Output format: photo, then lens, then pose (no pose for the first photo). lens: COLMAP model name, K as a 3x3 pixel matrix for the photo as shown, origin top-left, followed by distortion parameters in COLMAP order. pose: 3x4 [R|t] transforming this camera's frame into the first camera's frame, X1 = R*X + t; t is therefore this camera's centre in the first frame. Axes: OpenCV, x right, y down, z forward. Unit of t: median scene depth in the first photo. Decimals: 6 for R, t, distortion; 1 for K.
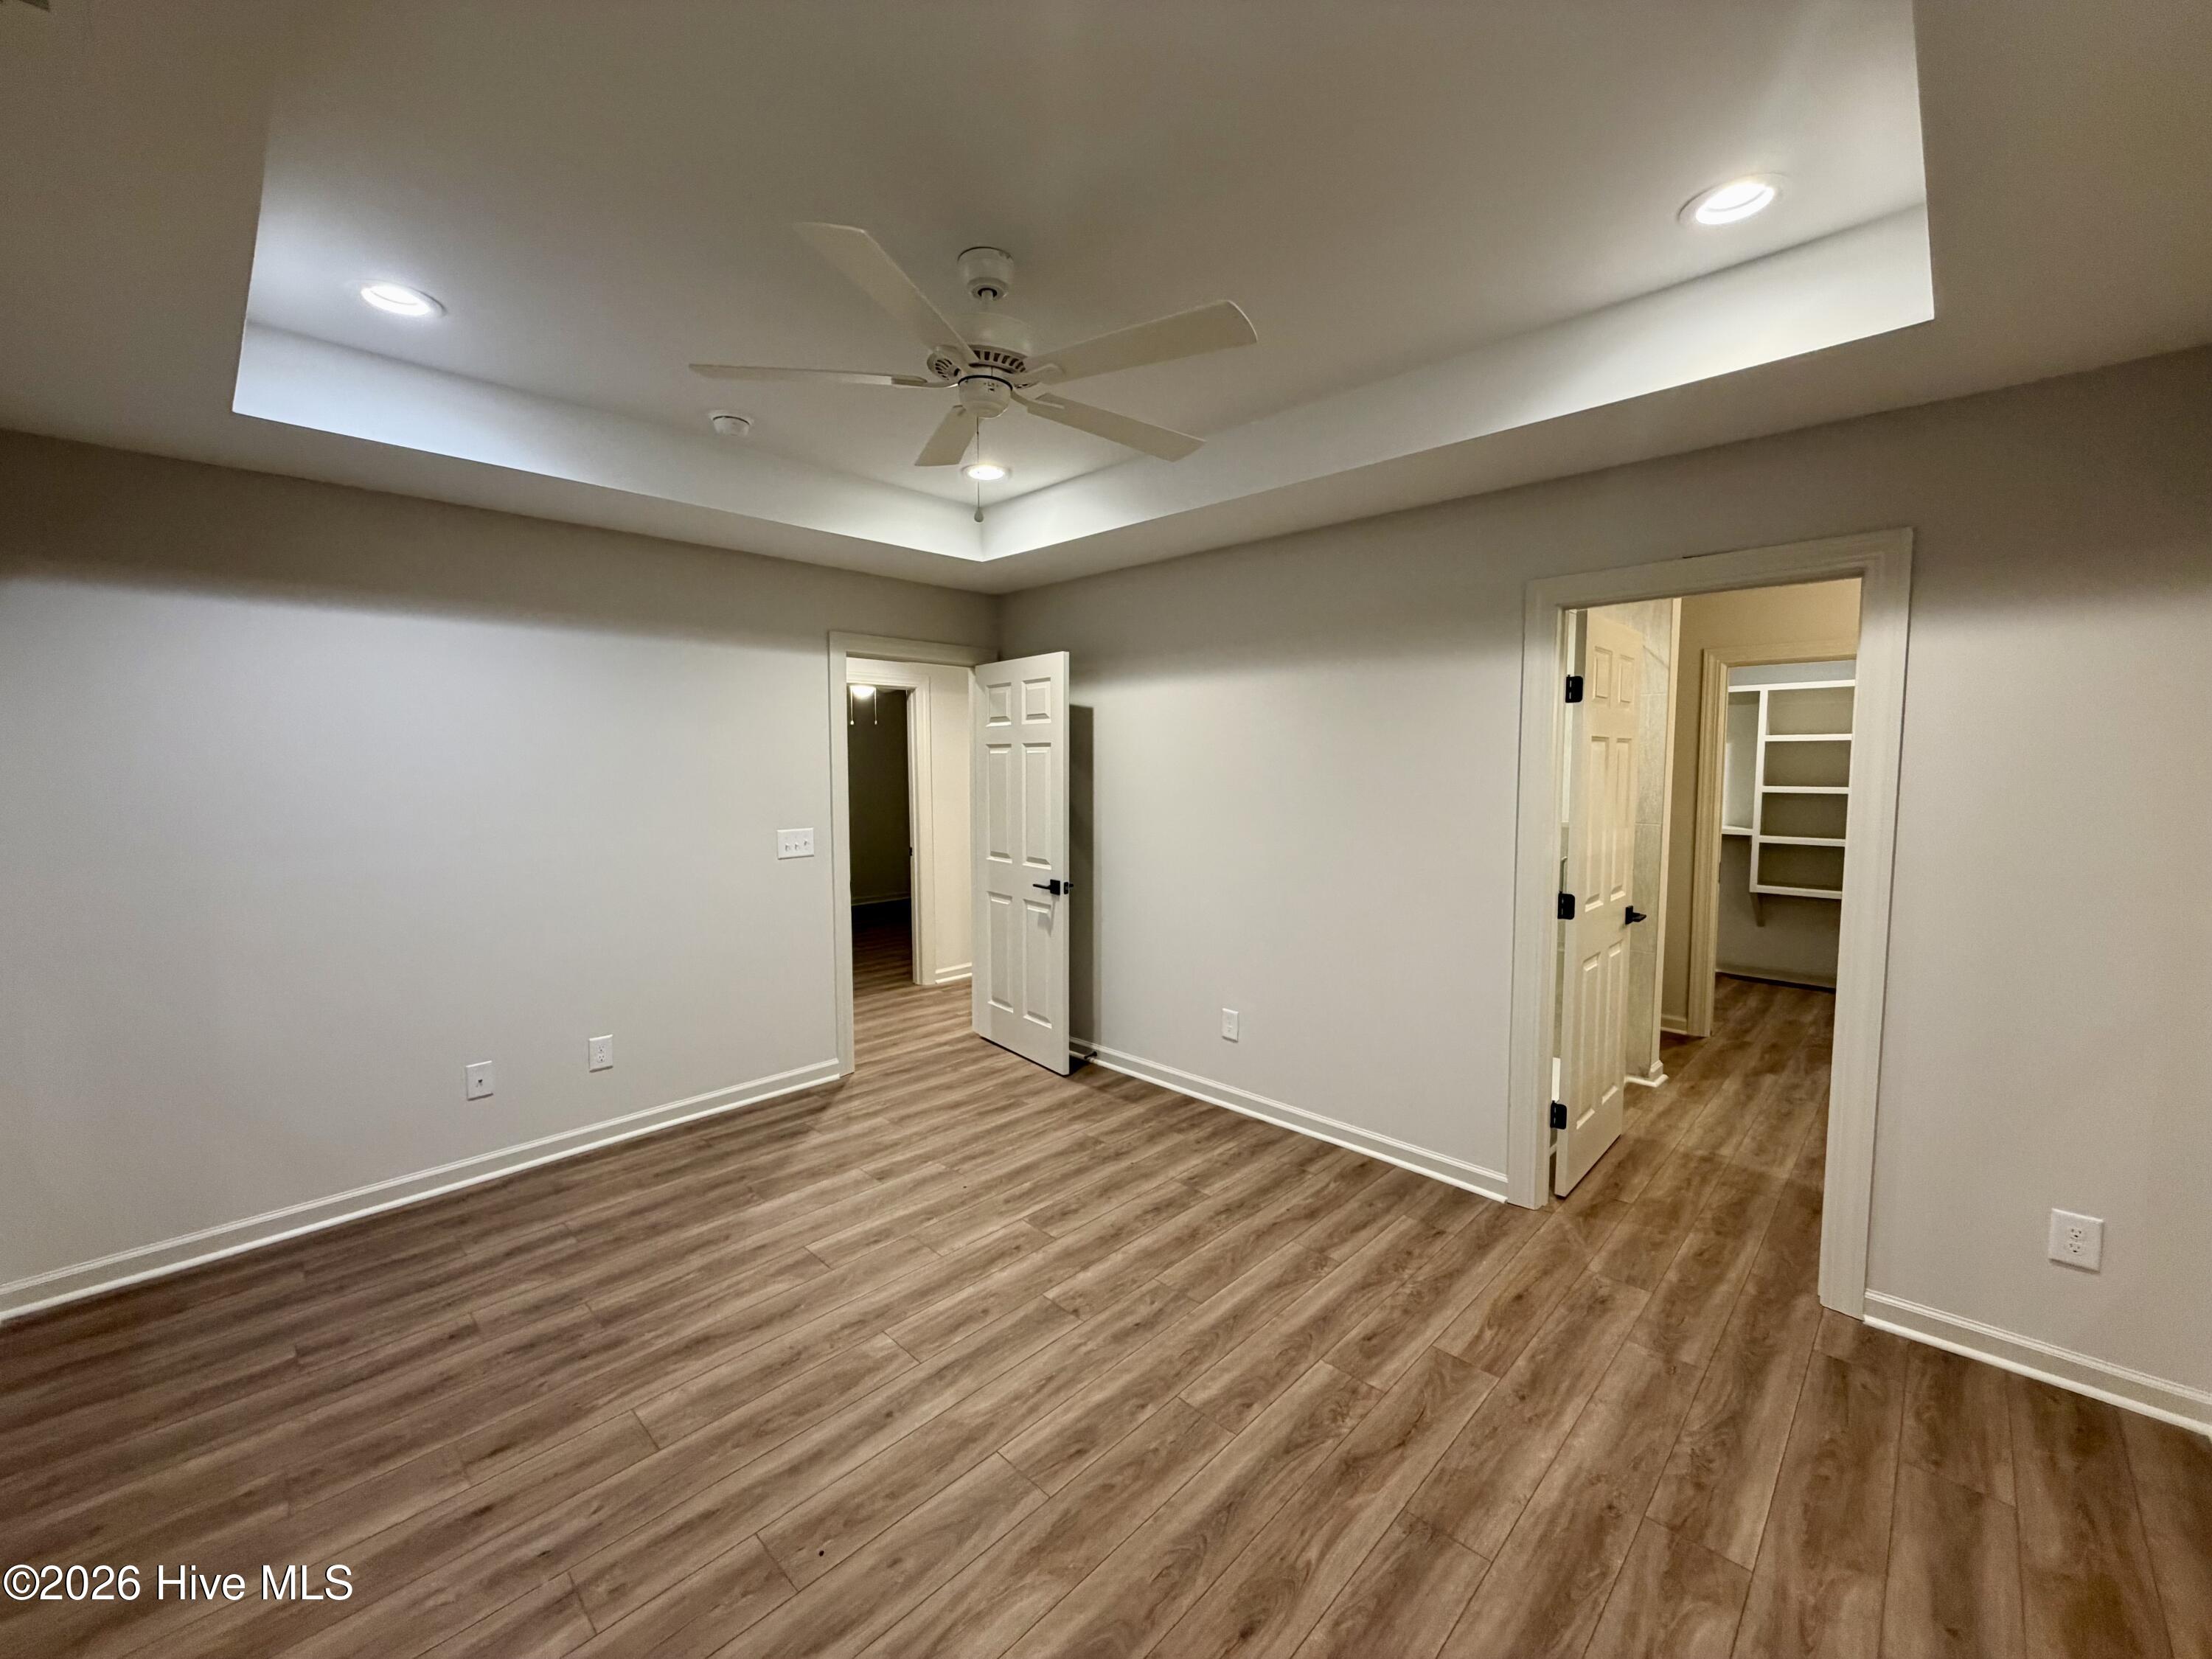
lens RADIAL K [[900.9, 0, 1106.0], [0, 900.9, 829.5], [0, 0, 1]] dist [0.000000, -0.000122]
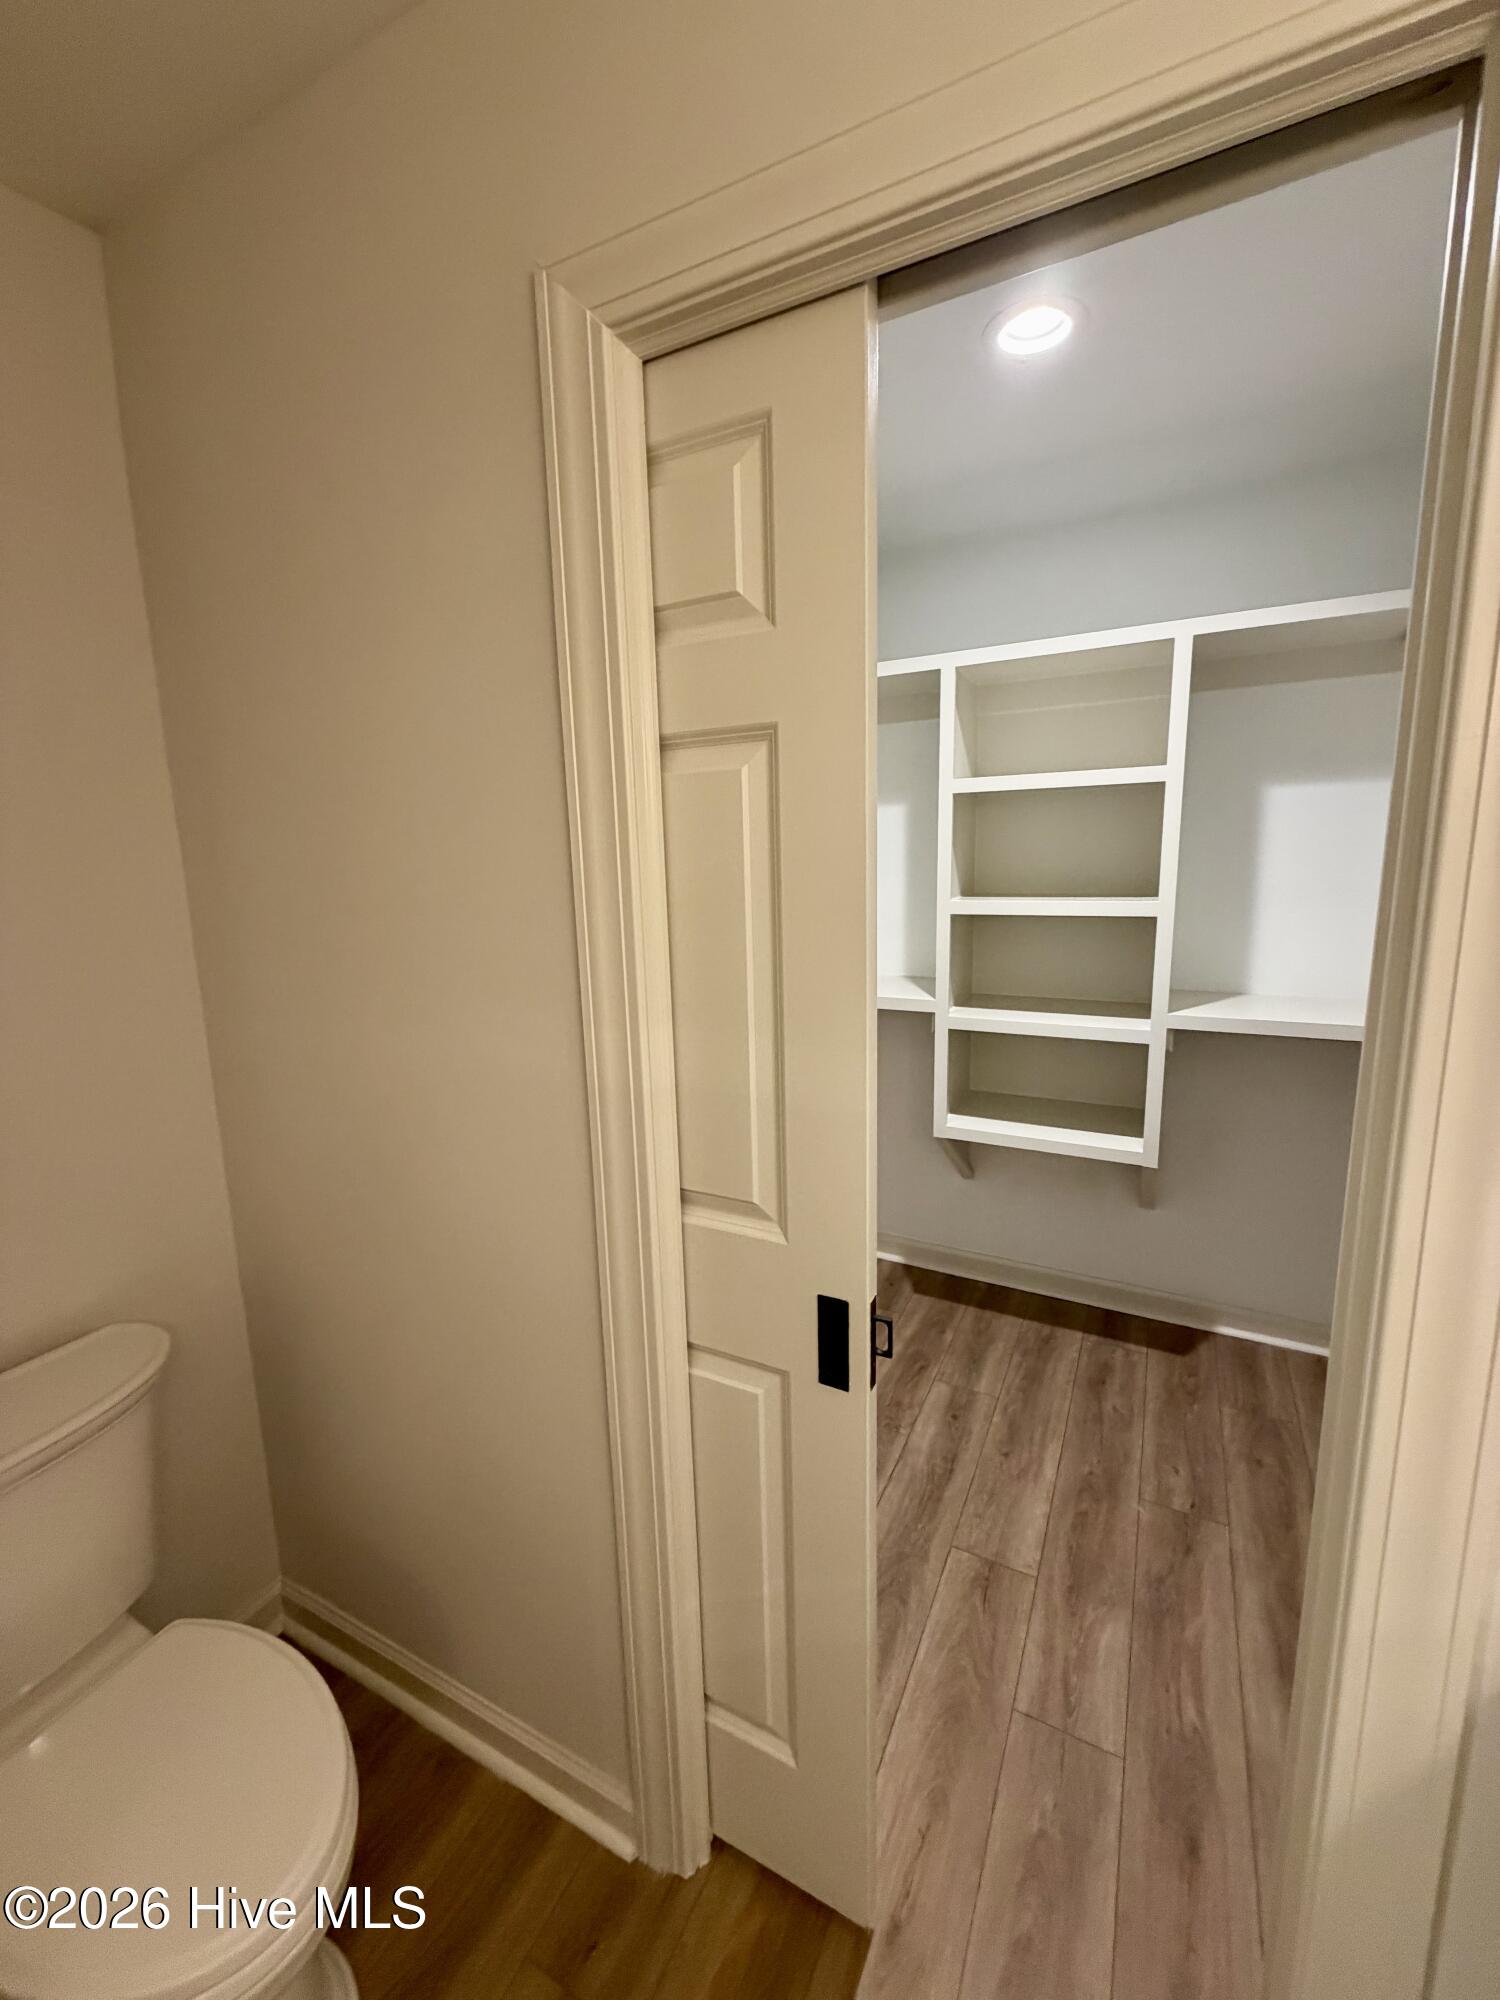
lens RADIAL K [[814.6, 0, 750.0], [0, 814.6, 1000.0], [0, 0, 1]] dist [0.000000, -0.000122]
pose [[0.958639, -0.071577, 0.275476, 0.510394], [0.044403, 0.993622, 0.103653, -0.043661], [-0.281138, -0.087134, 0.955703, 0.631093]]
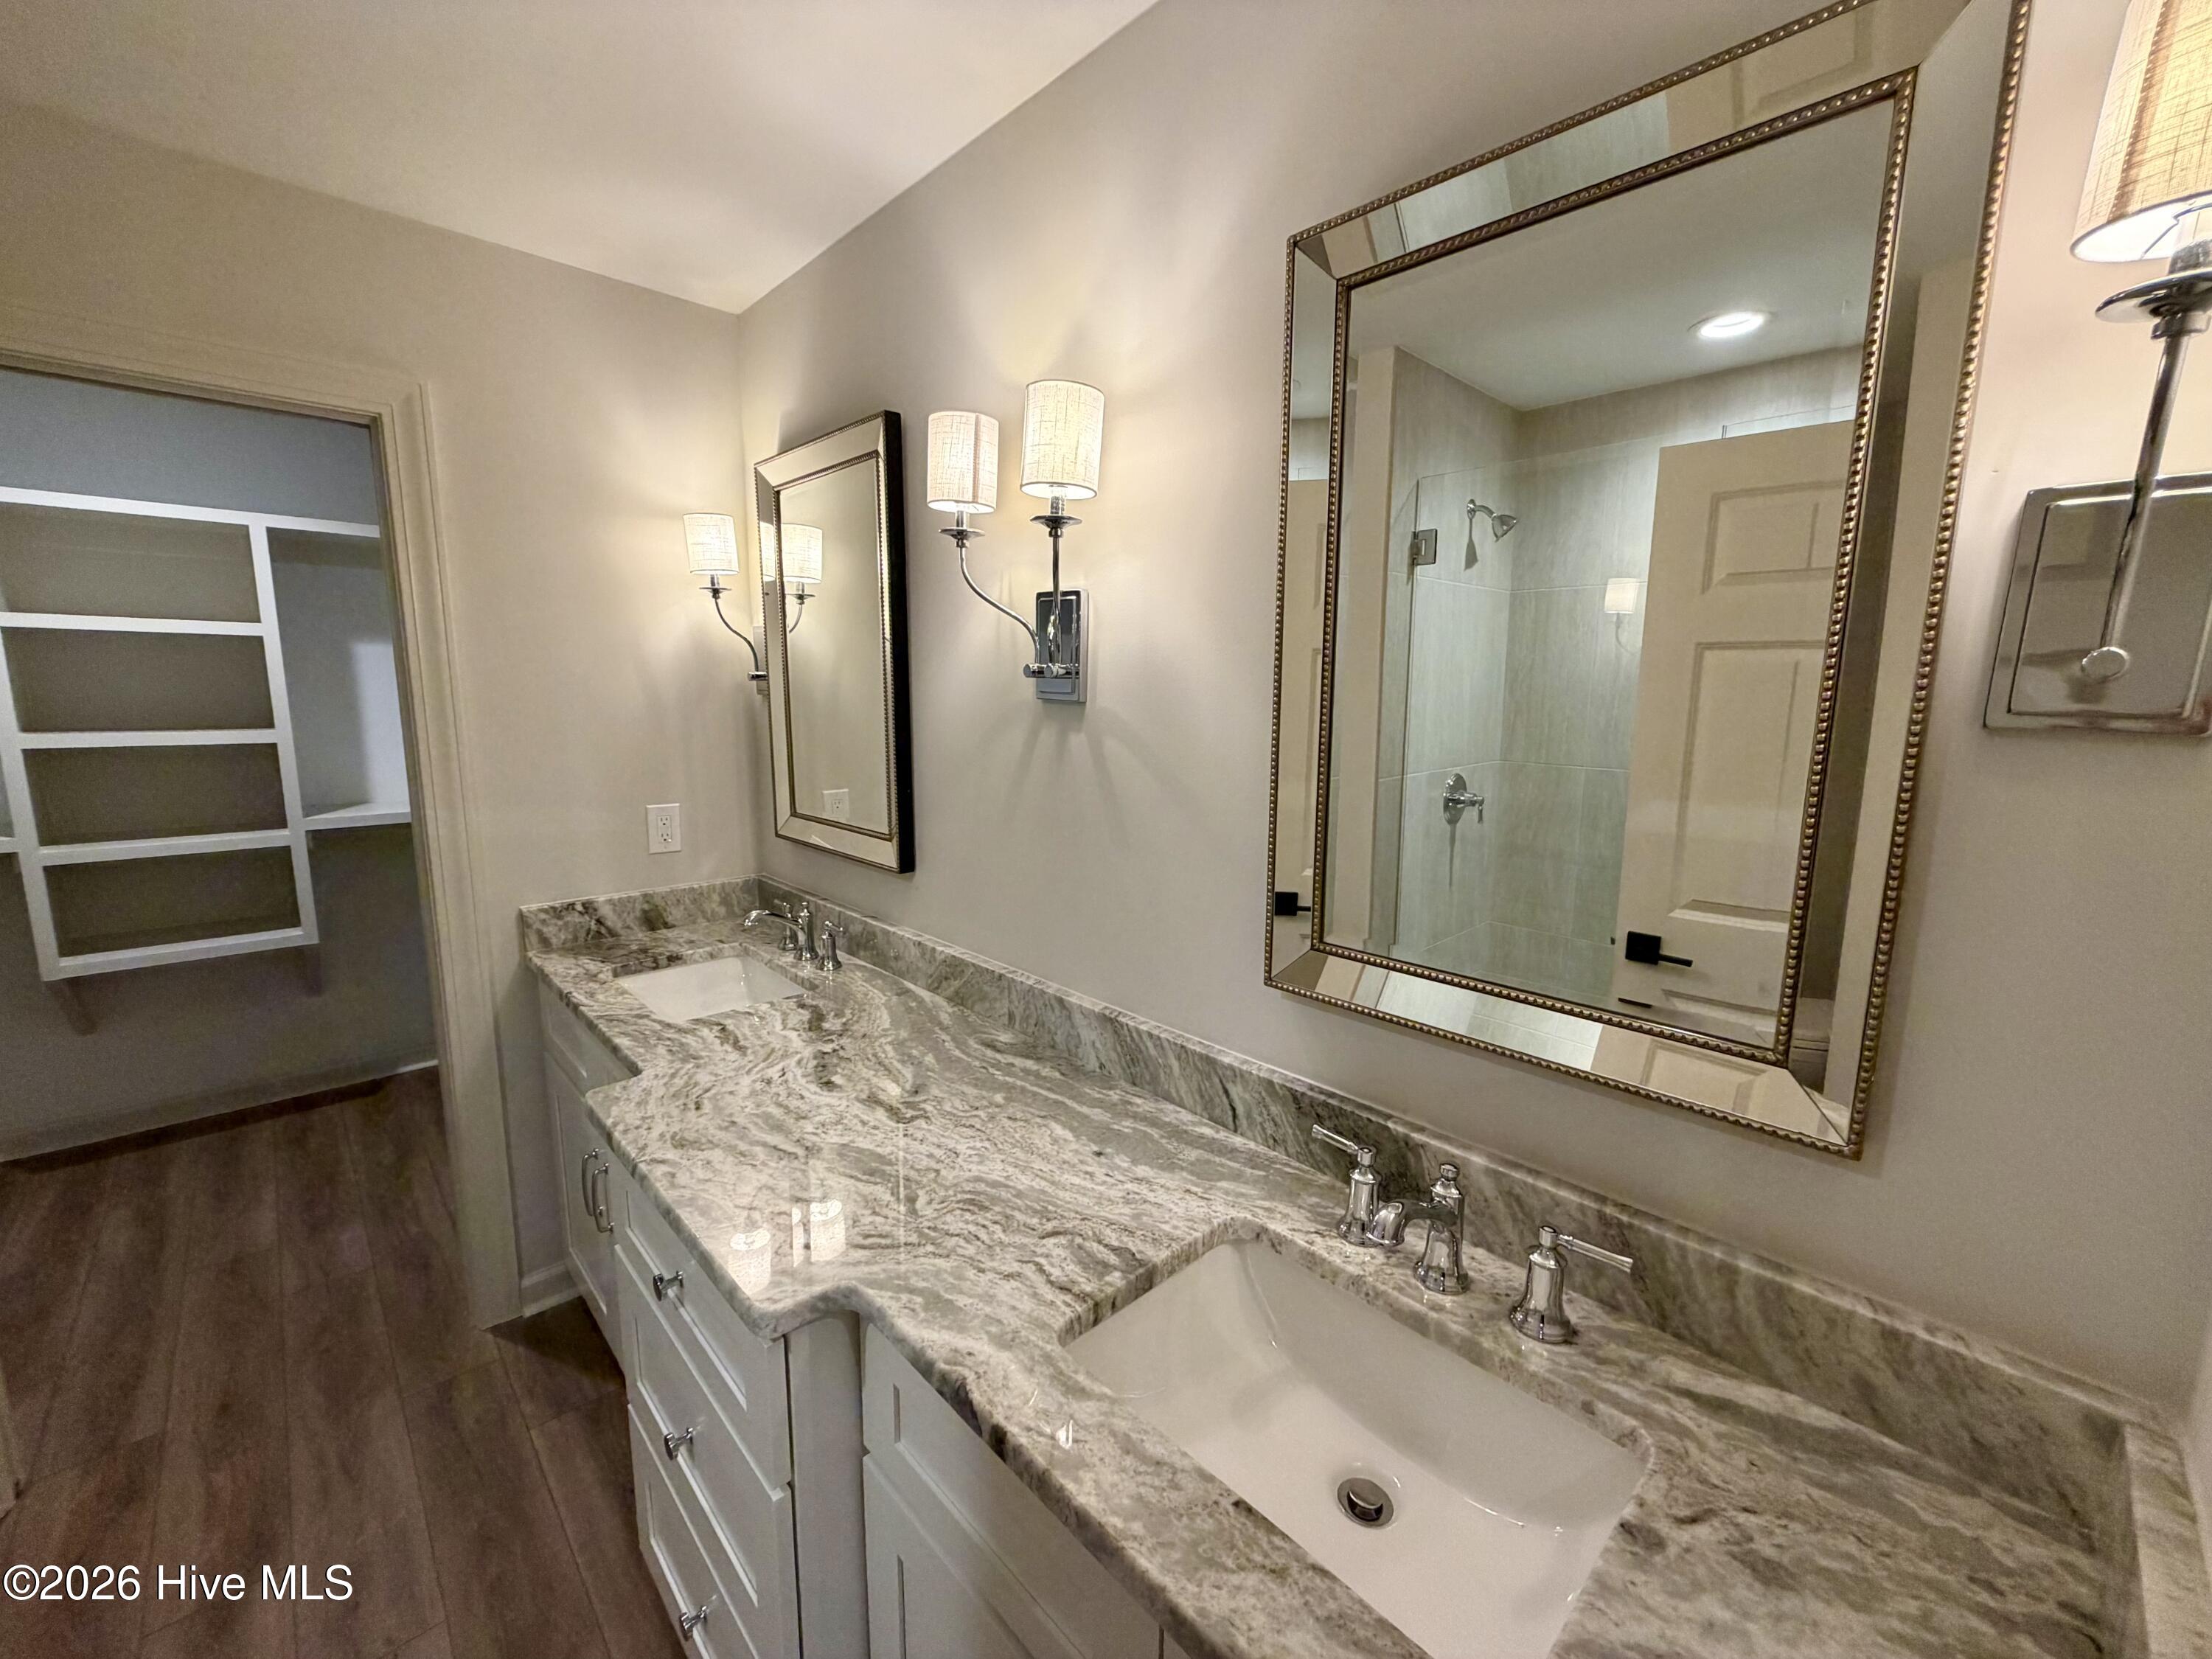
lens RADIAL K [[883.8, 0, 1097.2], [0, 883.8, 828.5], [0, 0, 1]] dist [-0.001180, 0.000295]
pose [[0.052921, -0.149119, 0.987402, 0.328084], [0.067819, 0.987041, 0.145429, -0.029360], [-0.996293, 0.059268, 0.062349, 0.456685]]
